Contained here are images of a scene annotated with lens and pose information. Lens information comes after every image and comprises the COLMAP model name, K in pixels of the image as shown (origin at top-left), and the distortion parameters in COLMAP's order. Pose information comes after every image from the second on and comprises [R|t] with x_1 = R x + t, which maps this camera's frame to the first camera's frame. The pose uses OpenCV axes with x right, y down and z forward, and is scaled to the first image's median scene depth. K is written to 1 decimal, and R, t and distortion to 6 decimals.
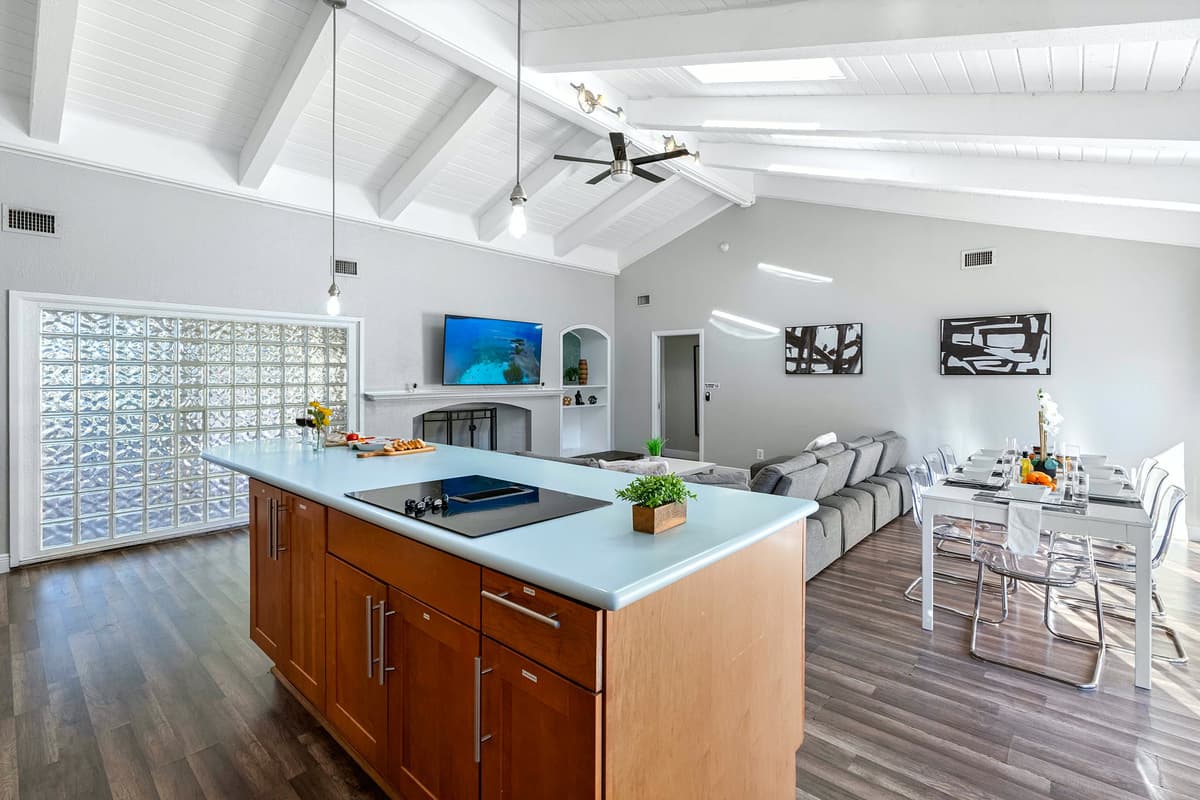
lens RADIAL K [[533.1, 0, 609.1], [0, 533.1, 378.0], [0, 0, 1]] dist [-0.014279, 0.003718]
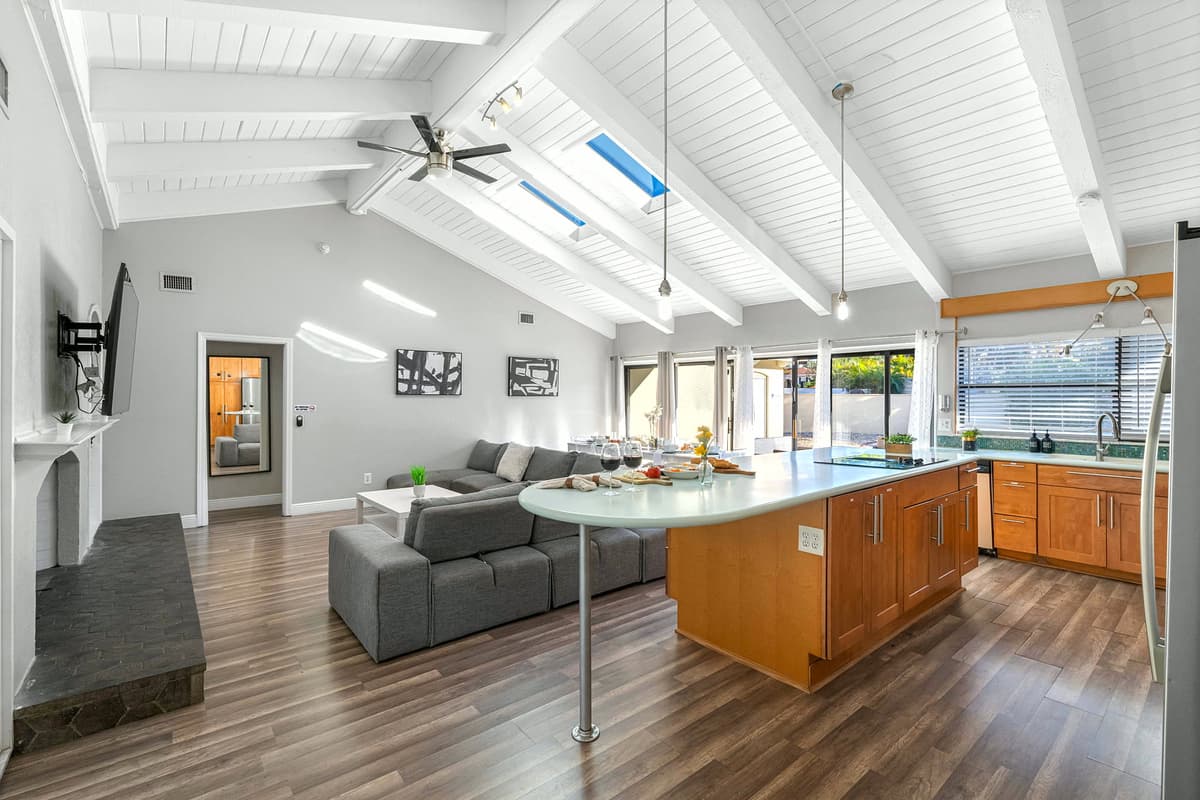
lens RADIAL K [[533.1, 0, 591.3], [0, 533.1, 407.0], [0, 0, 1]] dist [-0.014279, 0.003718]
pose [[0.132261, -0.021699, 0.990977, -0.671618], [-0.000071, 0.999760, 0.021900, -0.006314], [-0.991215, -0.002967, 0.132228, 0.521826]]
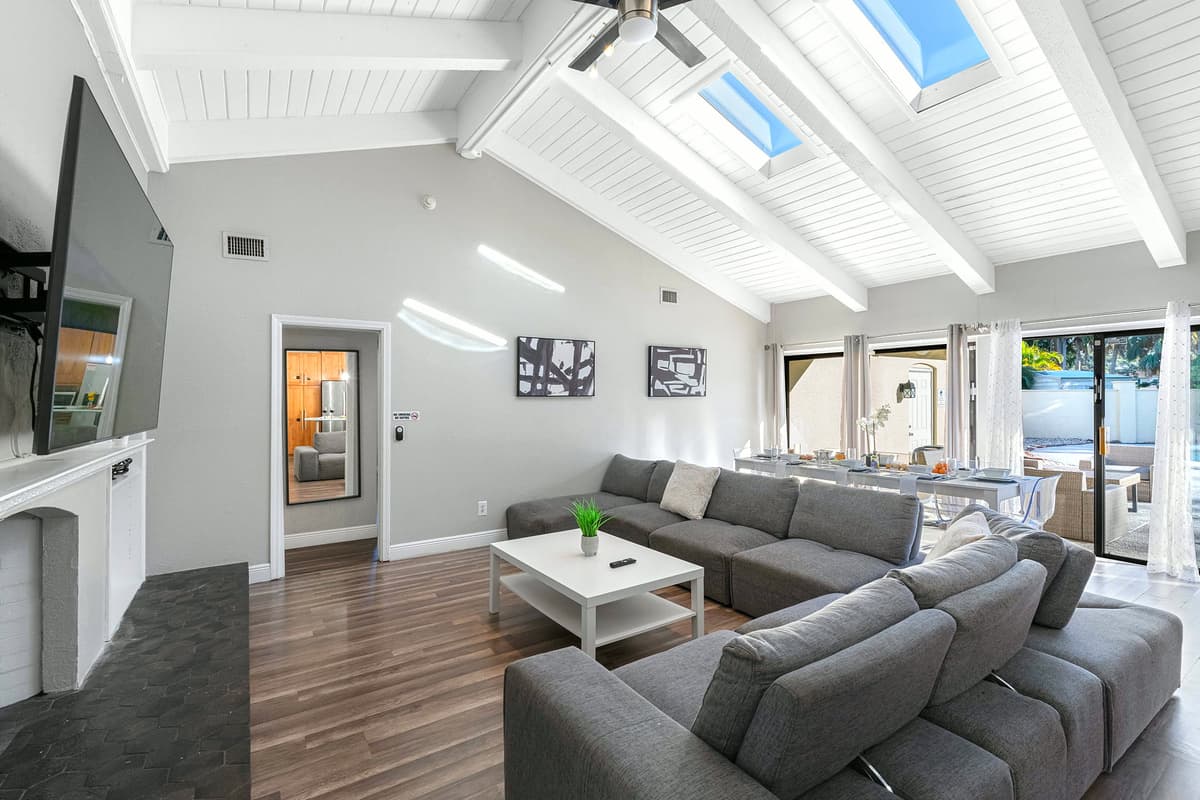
lens RADIAL K [[533.1, 0, 584.8], [0, 533.1, 399.0], [0, 0, 1]] dist [-0.014279, 0.003718]
pose [[0.247063, -0.007490, 0.968970, -0.418590], [0.011562, 0.999922, 0.004781, -0.006707], [-0.968930, 0.010021, 0.247130, 0.755663]]
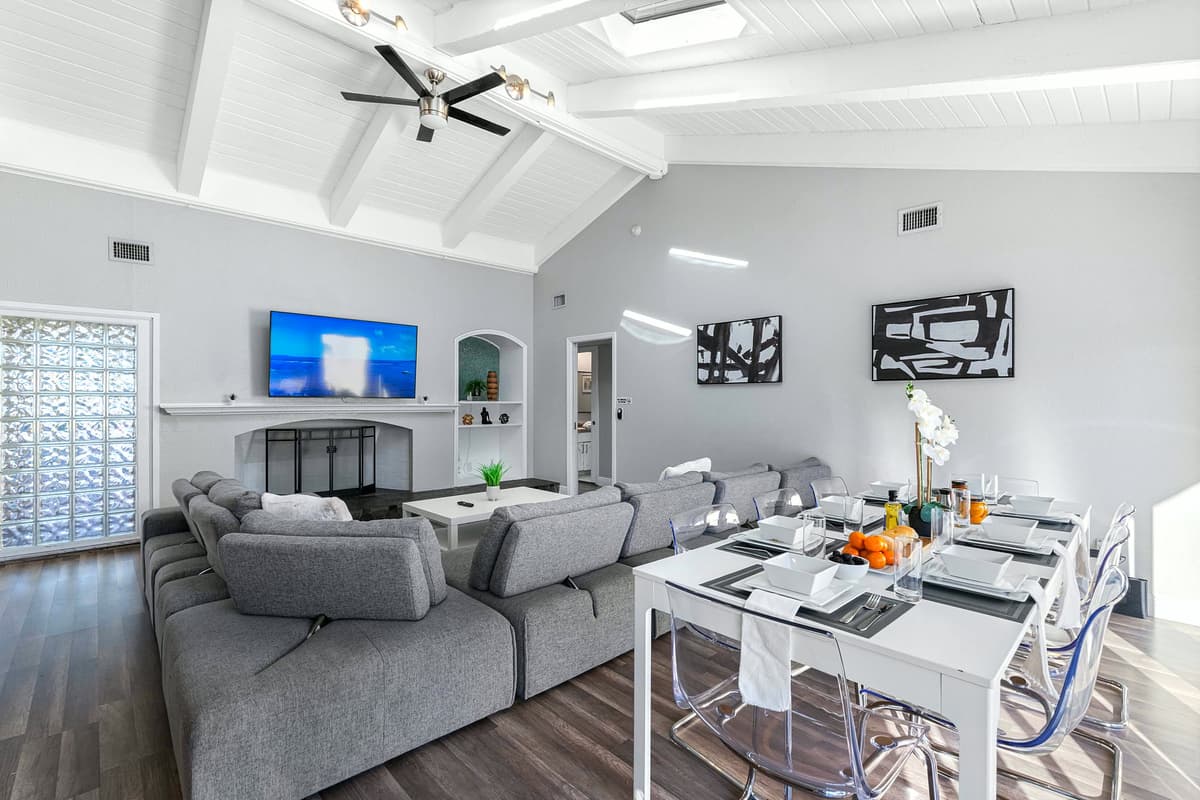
lens RADIAL K [[533.1, 0, 624.1], [0, 533.1, 405.1], [0, 0, 1]] dist [-0.014279, 0.003718]
pose [[0.998166, 0.001735, -0.060519, 0.286294], [-0.001623, 0.999997, 0.001913, 0.023751], [0.060522, -0.001811, 0.998165, 0.212995]]
